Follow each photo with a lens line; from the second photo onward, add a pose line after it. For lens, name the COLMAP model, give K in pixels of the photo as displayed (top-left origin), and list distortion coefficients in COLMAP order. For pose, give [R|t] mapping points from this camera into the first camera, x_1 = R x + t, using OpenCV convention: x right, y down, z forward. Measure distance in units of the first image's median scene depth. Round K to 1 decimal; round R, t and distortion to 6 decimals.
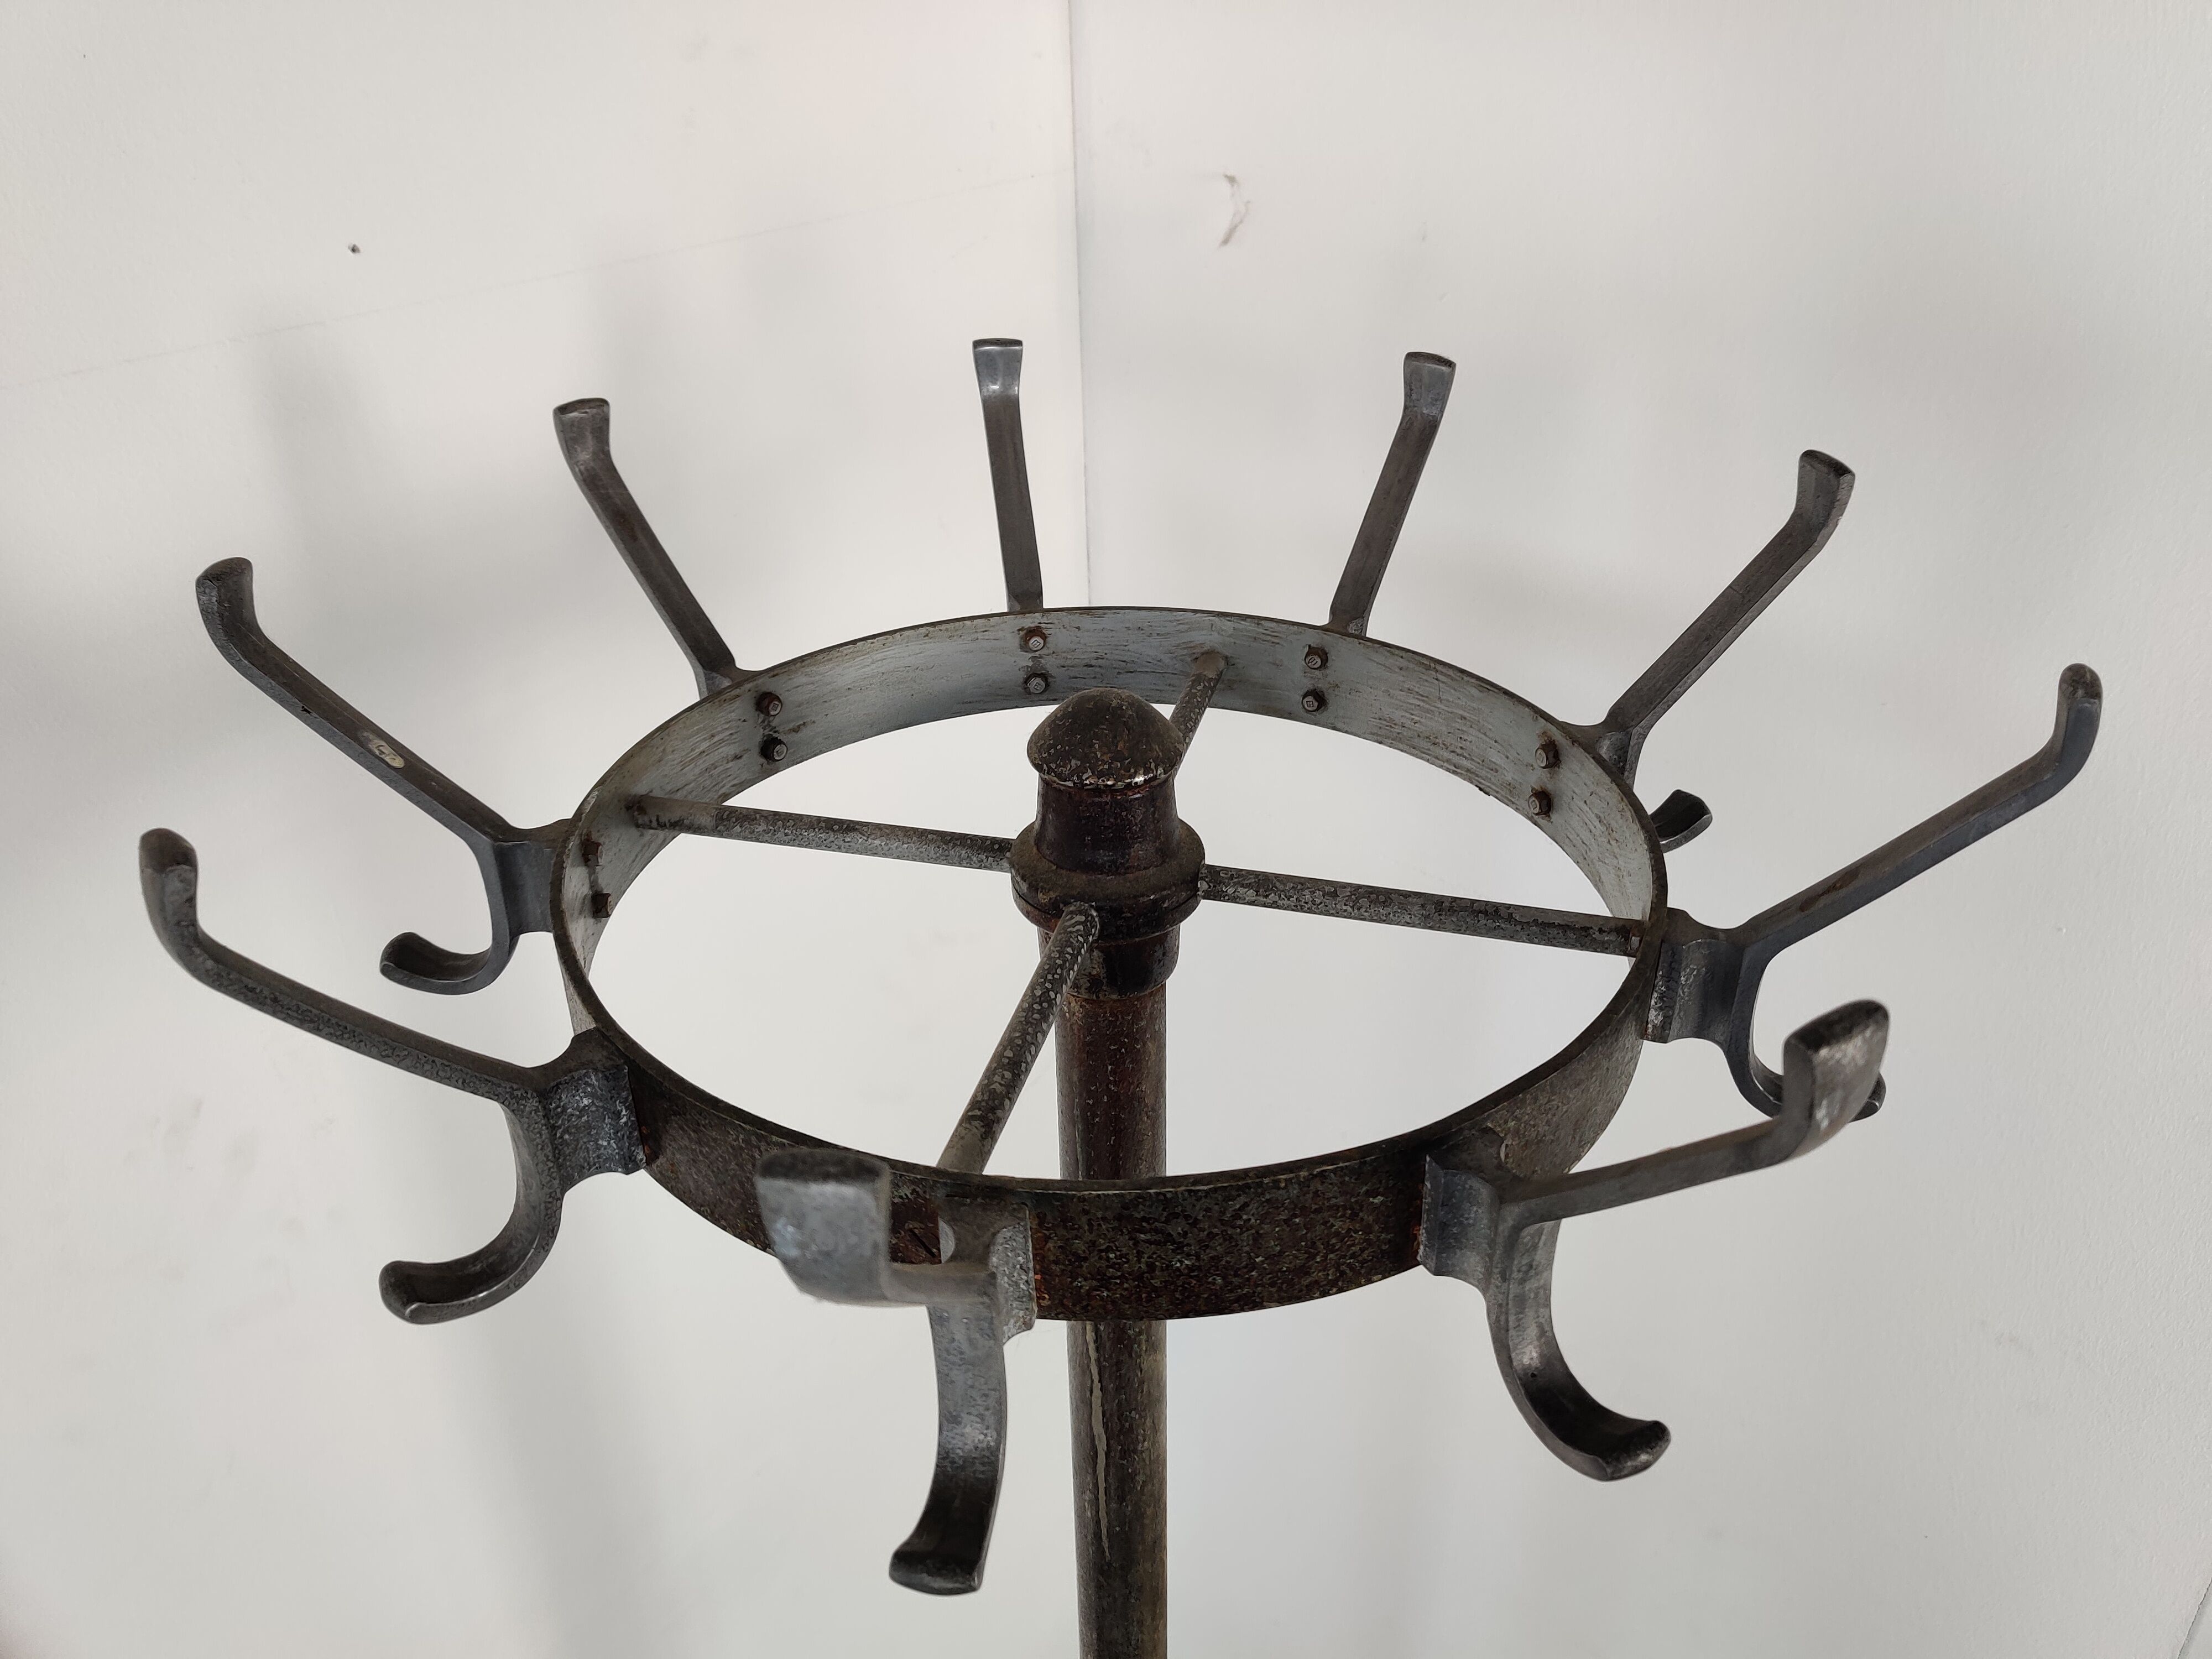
lens RADIAL K [[1775.2, 0, 1106.0], [0, 1775.2, 829.5], [0, 0, 1]] dist [0.004061, 0.121975]
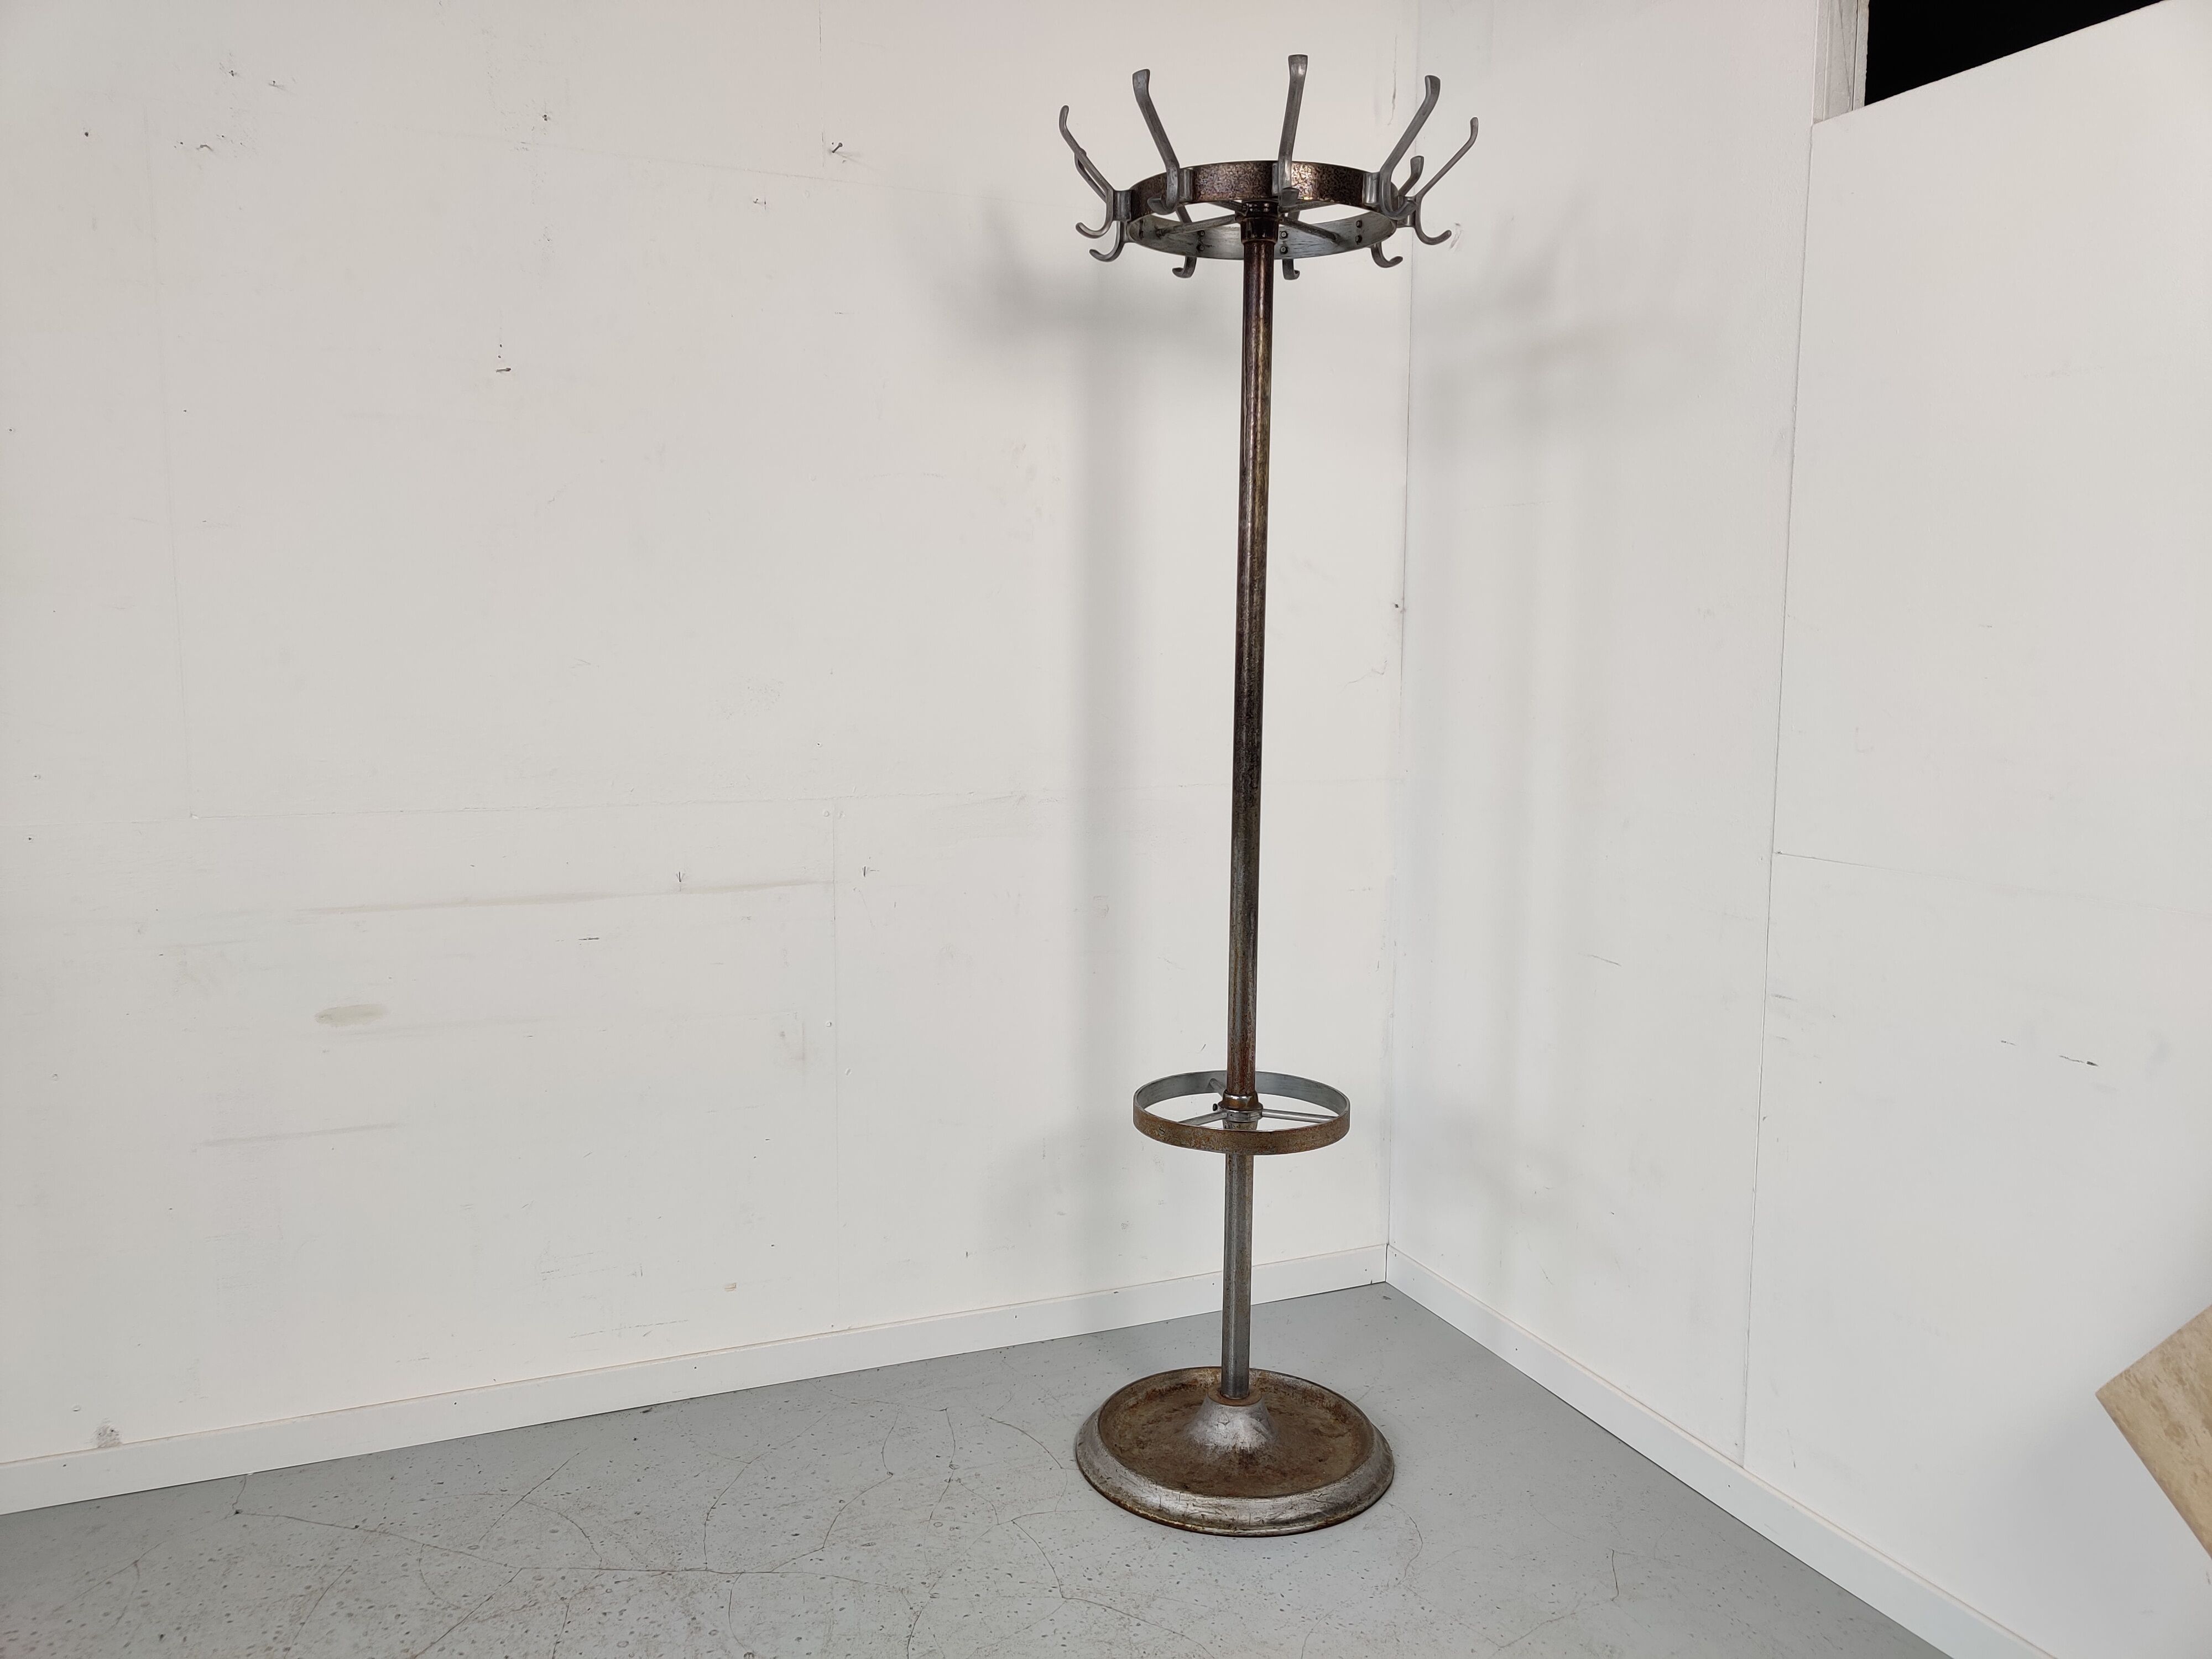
lens RADIAL K [[1768.0, 0, 1100.2], [0, 1768.0, 837.2], [0, 0, 1]] dist [0.009008, 0.006703]
pose [[0.892984, 0.082621, -0.442440, 1.980061], [-0.256010, 0.901739, -0.348319, 3.519851], [0.370187, 0.424312, 0.826390, -2.304573]]
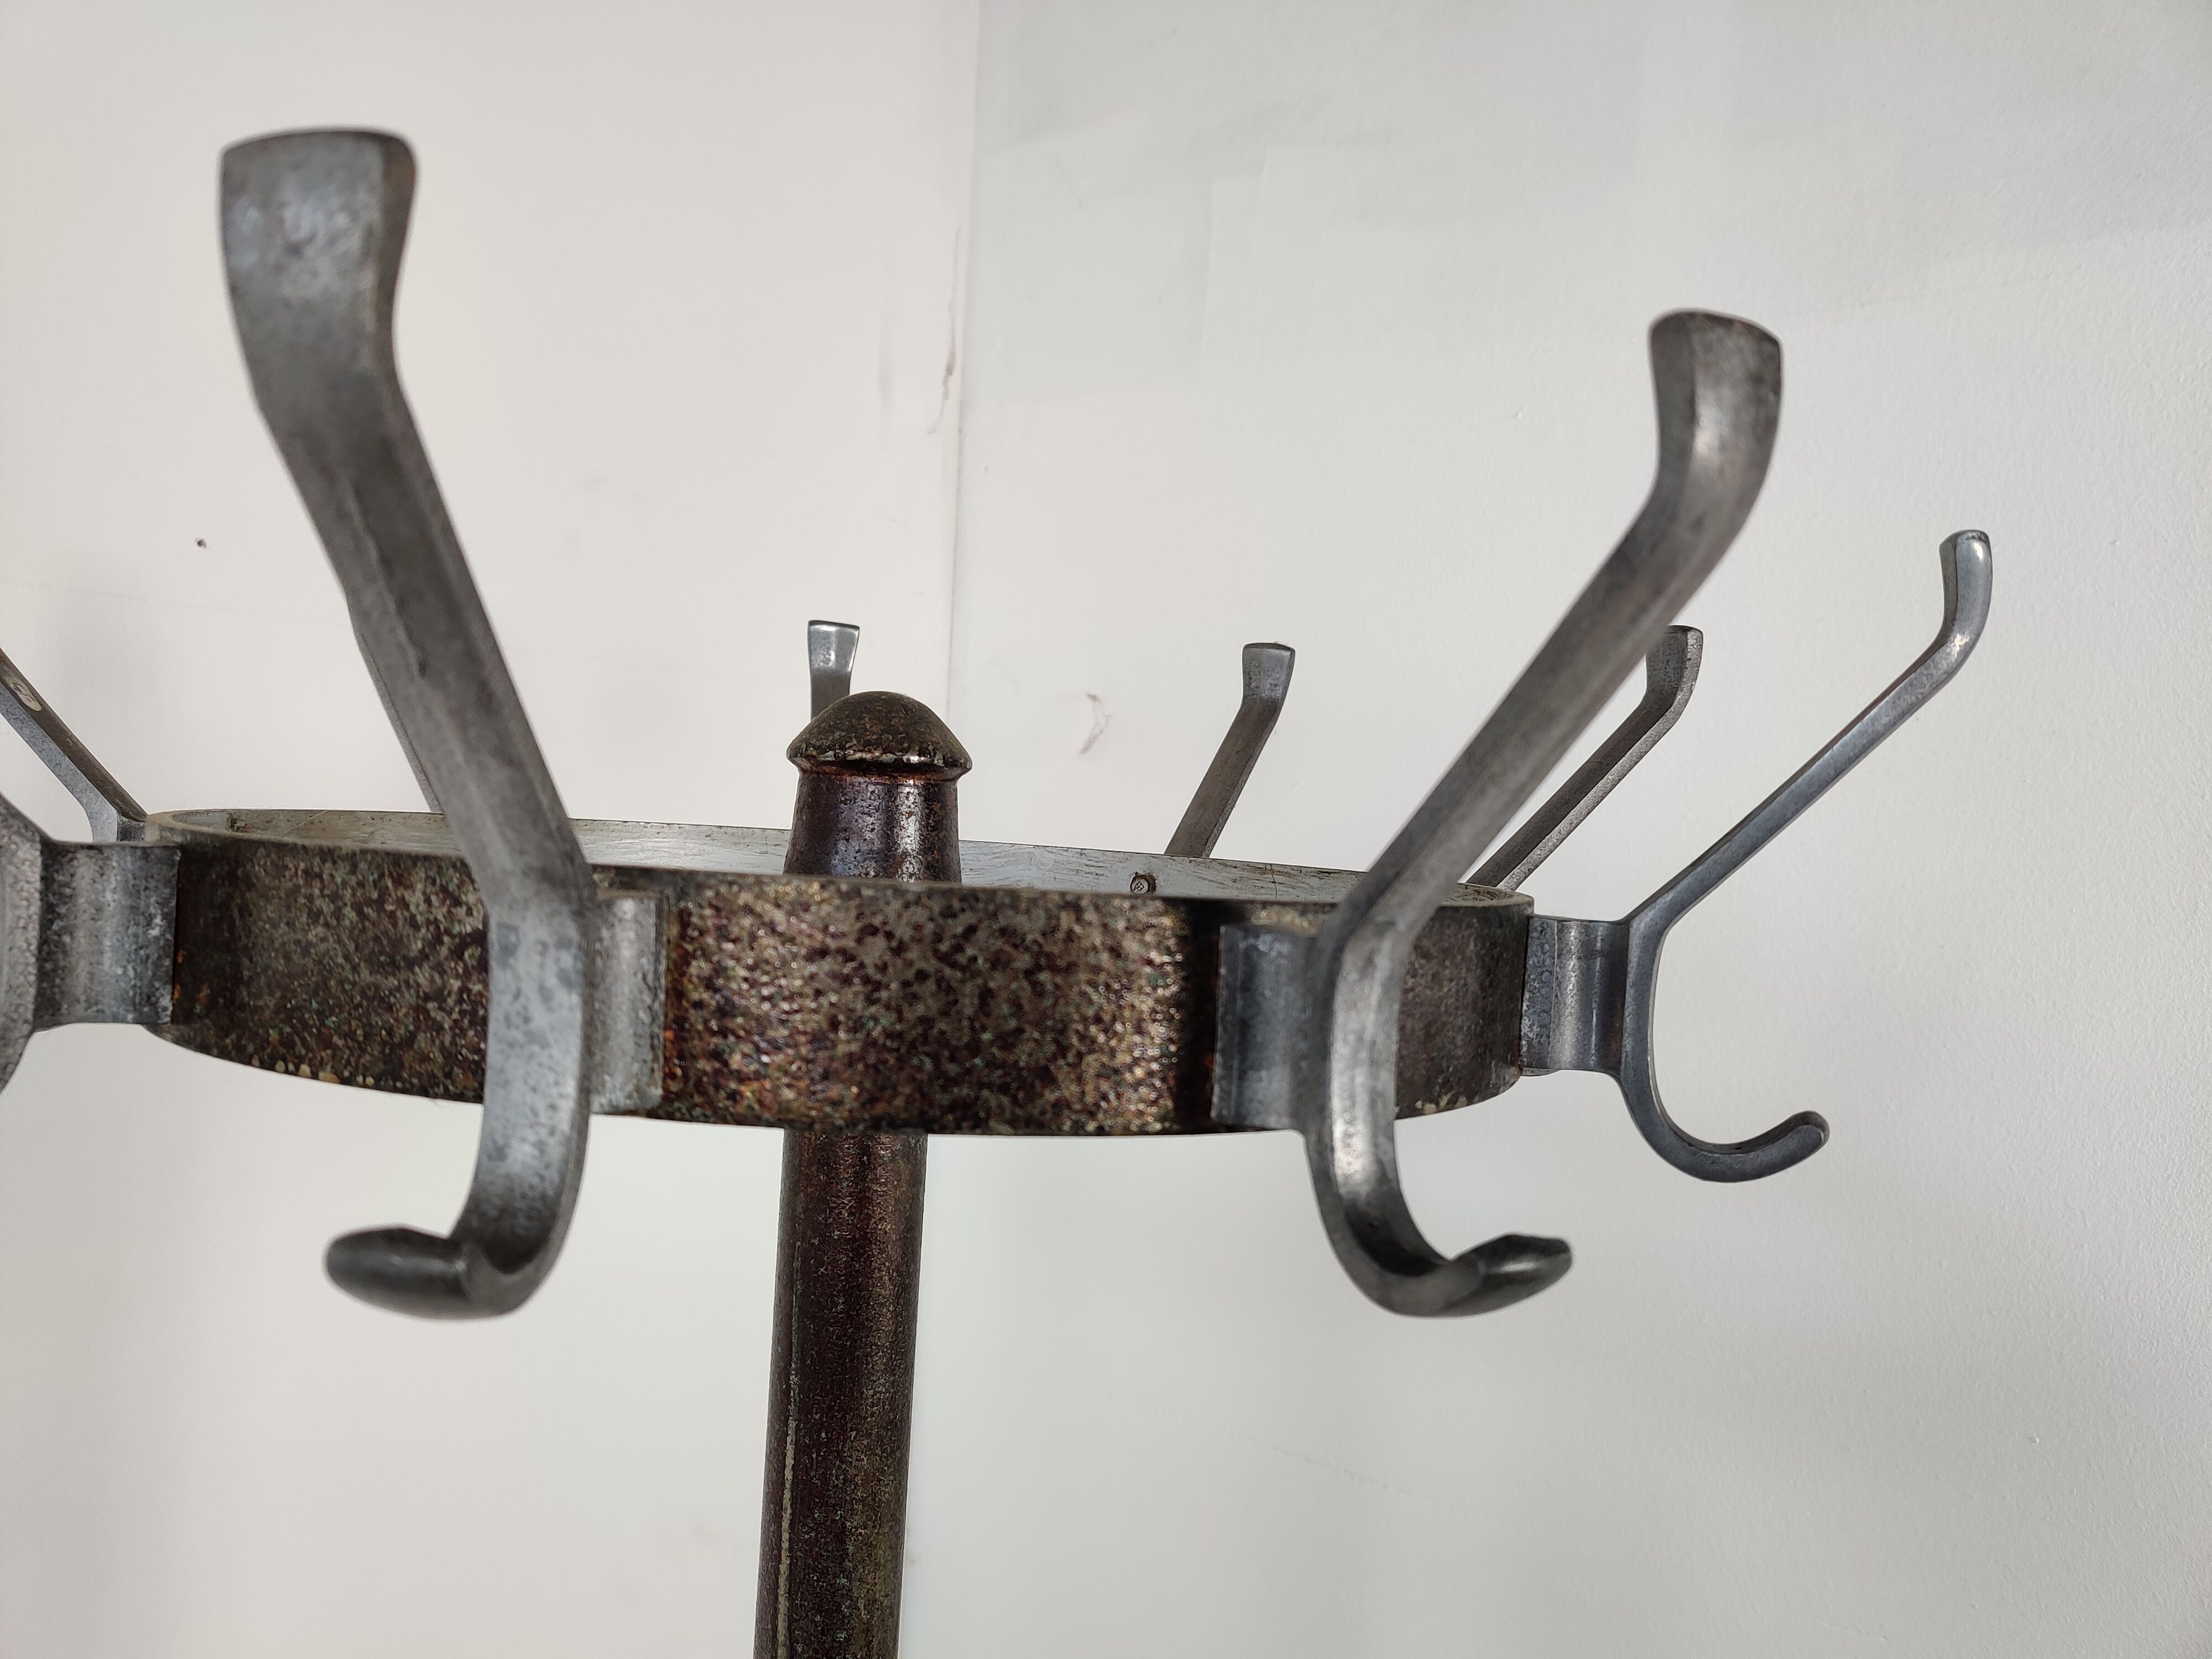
lens RADIAL K [[1768.0, 0, 1100.2], [0, 1768.0, 837.2], [0, 0, 1]] dist [0.009008, 0.006703]
pose [[0.996184, 0.078185, 0.038786, 0.095506], [-0.048986, 0.868684, -0.492939, 0.507833], [-0.072233, 0.489158, 0.869199, 0.333111]]
